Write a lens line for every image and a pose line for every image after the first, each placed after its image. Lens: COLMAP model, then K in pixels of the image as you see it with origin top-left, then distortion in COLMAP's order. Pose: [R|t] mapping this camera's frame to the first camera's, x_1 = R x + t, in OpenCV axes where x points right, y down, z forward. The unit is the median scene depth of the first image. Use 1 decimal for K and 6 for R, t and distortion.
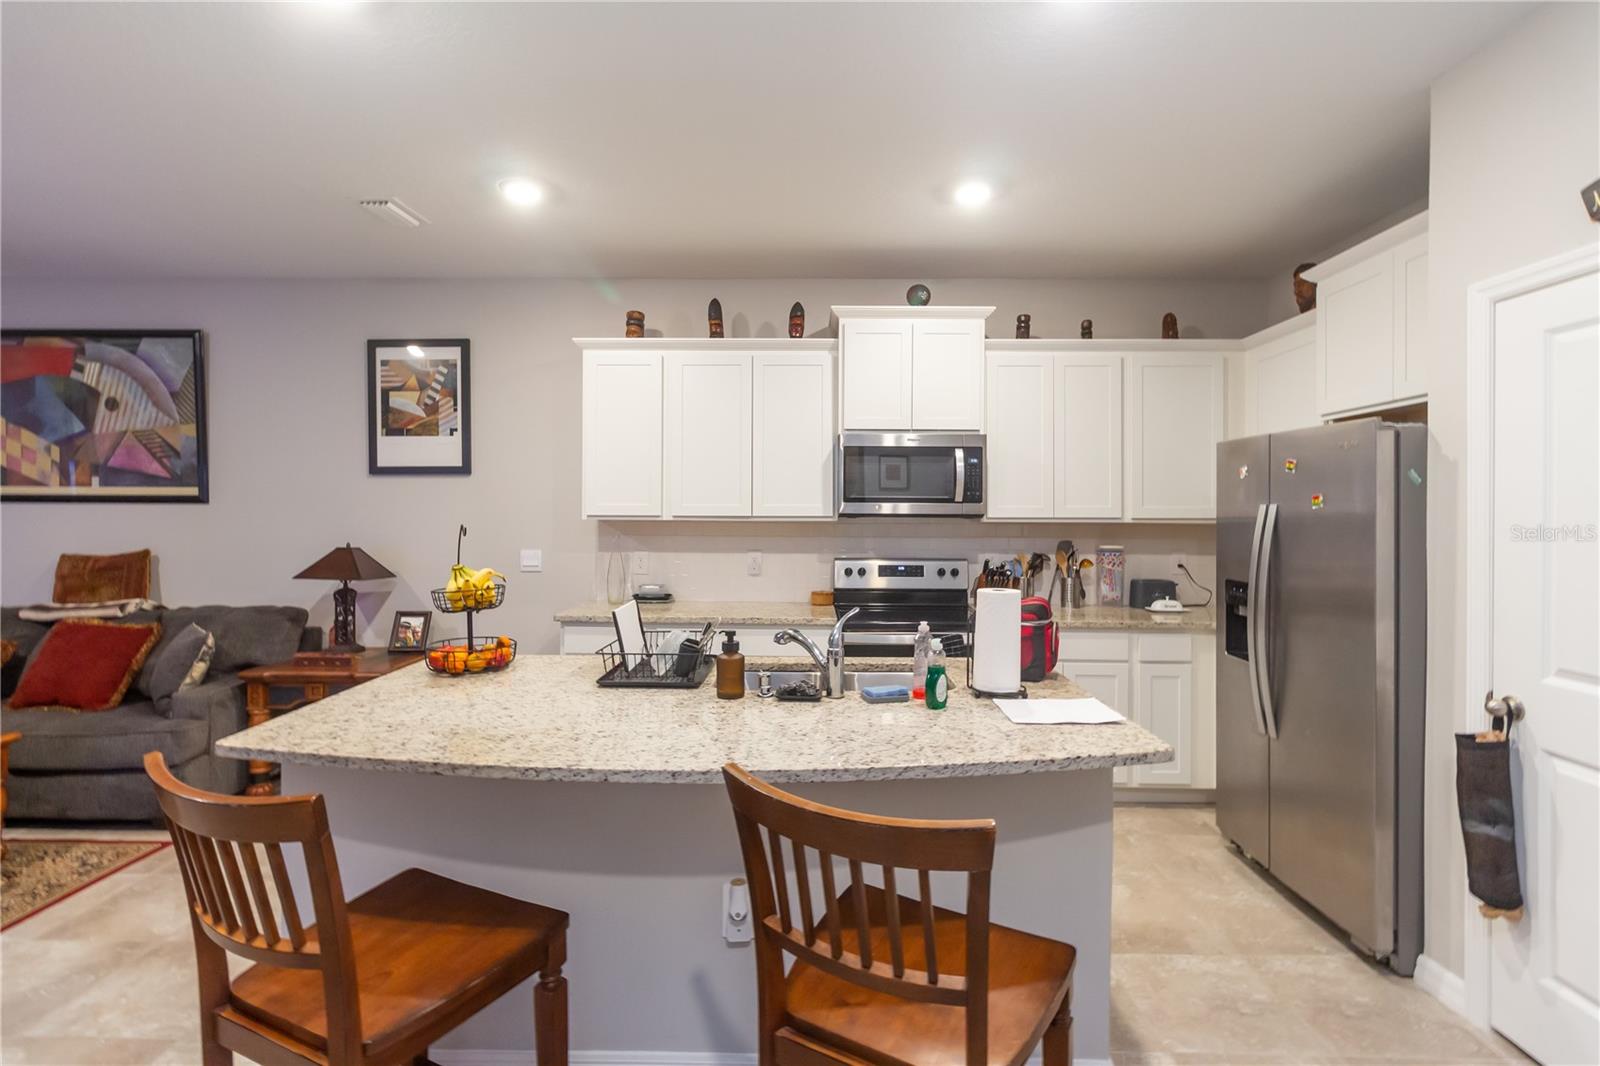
lens RADIAL K [[740.4, 0, 805.1], [0, 740.4, 514.8], [0, 0, 1]] dist [0.002736, -0.000360]
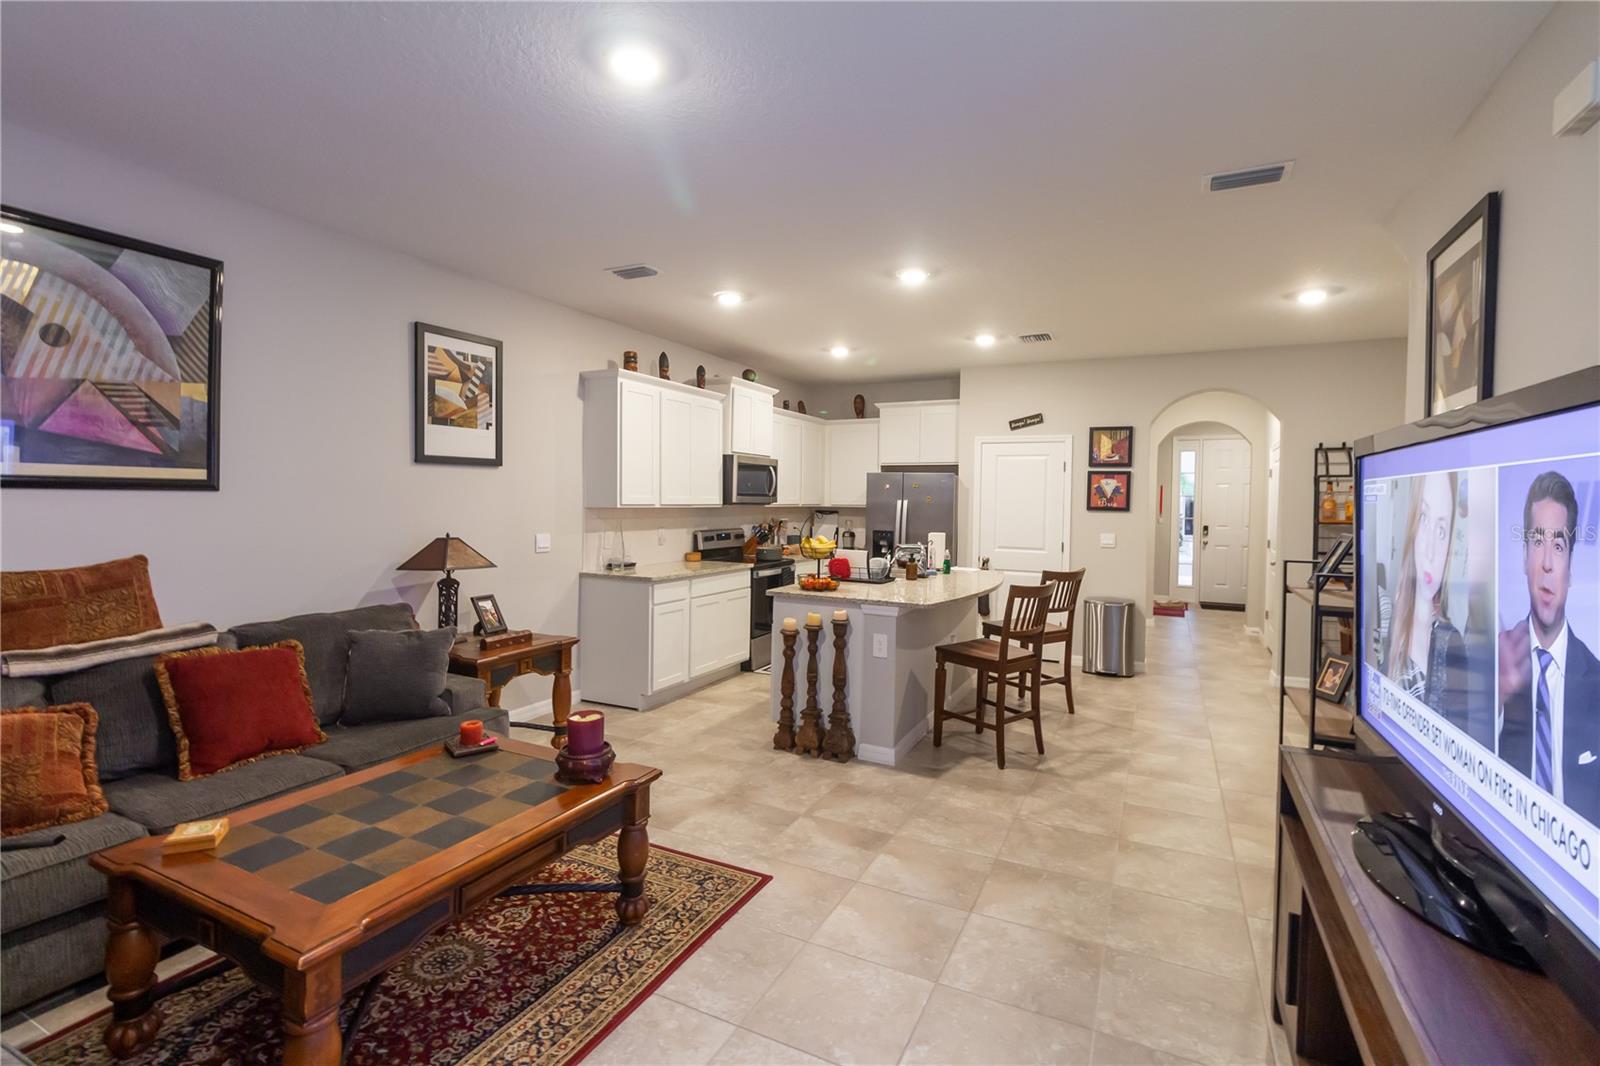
lens RADIAL K [[740.4, 0, 795.9], [0, 740.4, 519.2], [0, 0, 1]] dist [0.002736, -0.000360]
pose [[0.435830, -0.023972, 0.899710, -1.244994], [-0.009336, 0.999471, 0.031153, -0.015543], [-0.899981, -0.021977, 0.435375, 0.136449]]
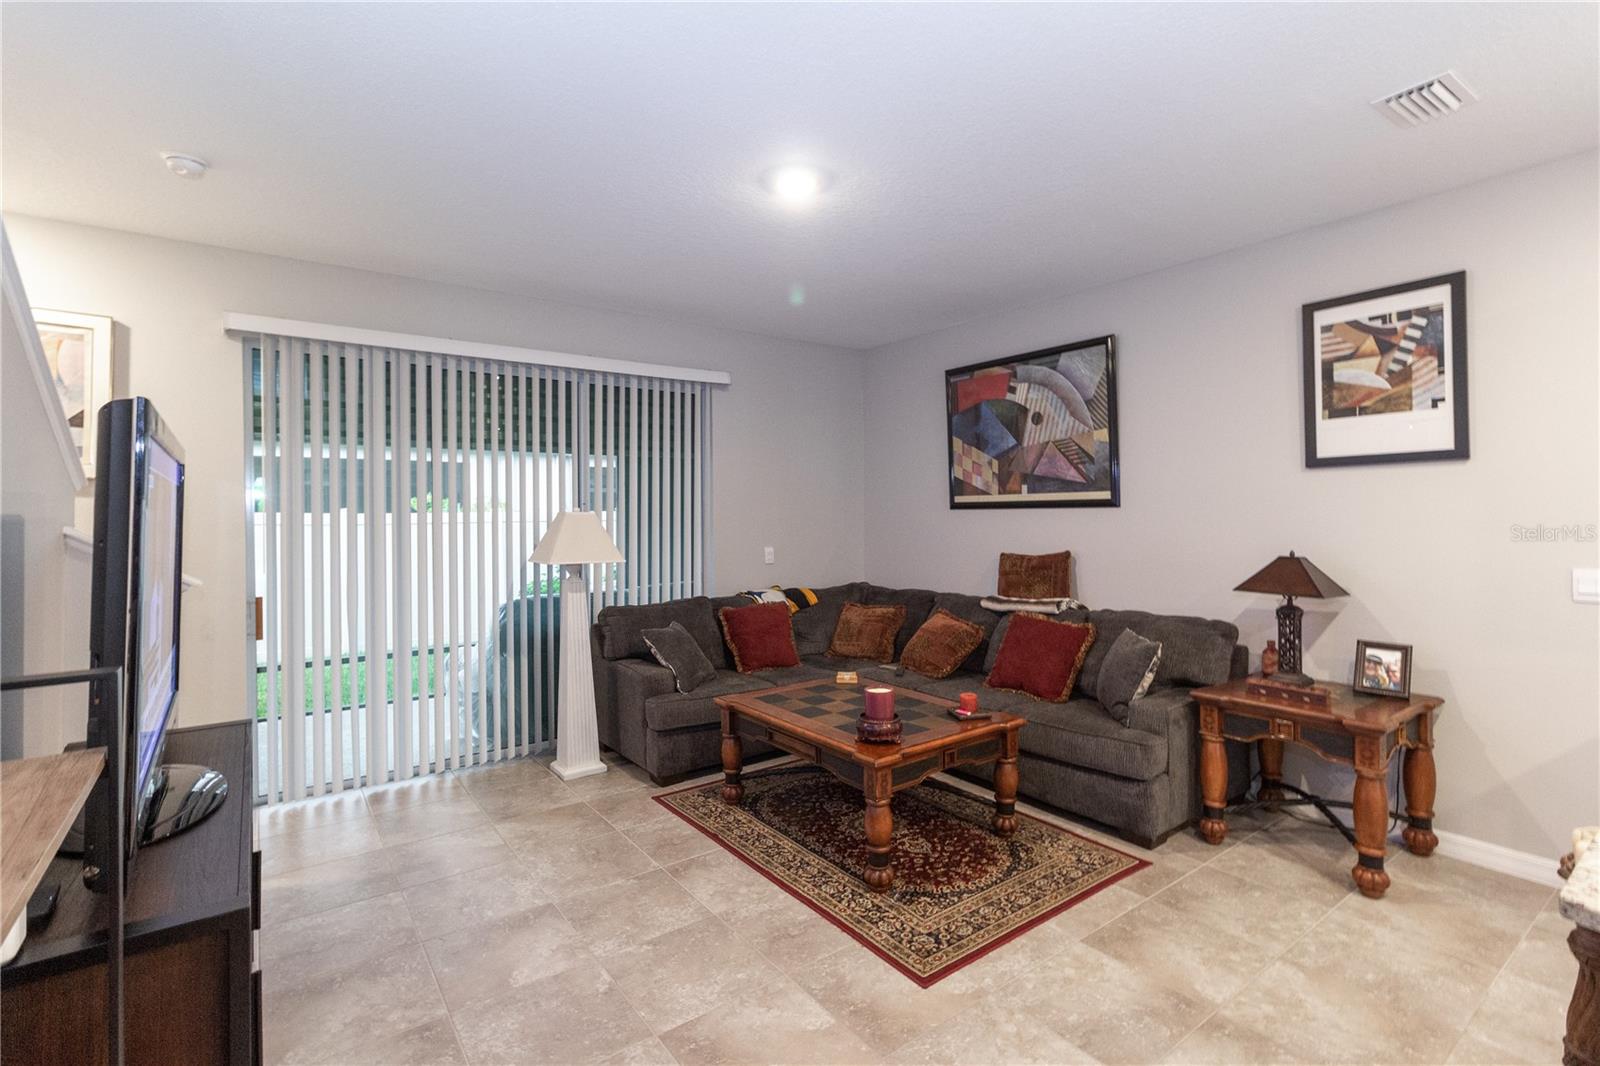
lens RADIAL K [[740.4, 0, 795.7], [0, 740.4, 514.9], [0, 0, 1]] dist [0.002736, -0.000360]
pose [[0.597668, -0.009548, -0.801687, -0.267953], [0.008972, 0.999946, -0.005220, -0.003132], [0.801693, -0.004073, 0.597722, 0.052872]]
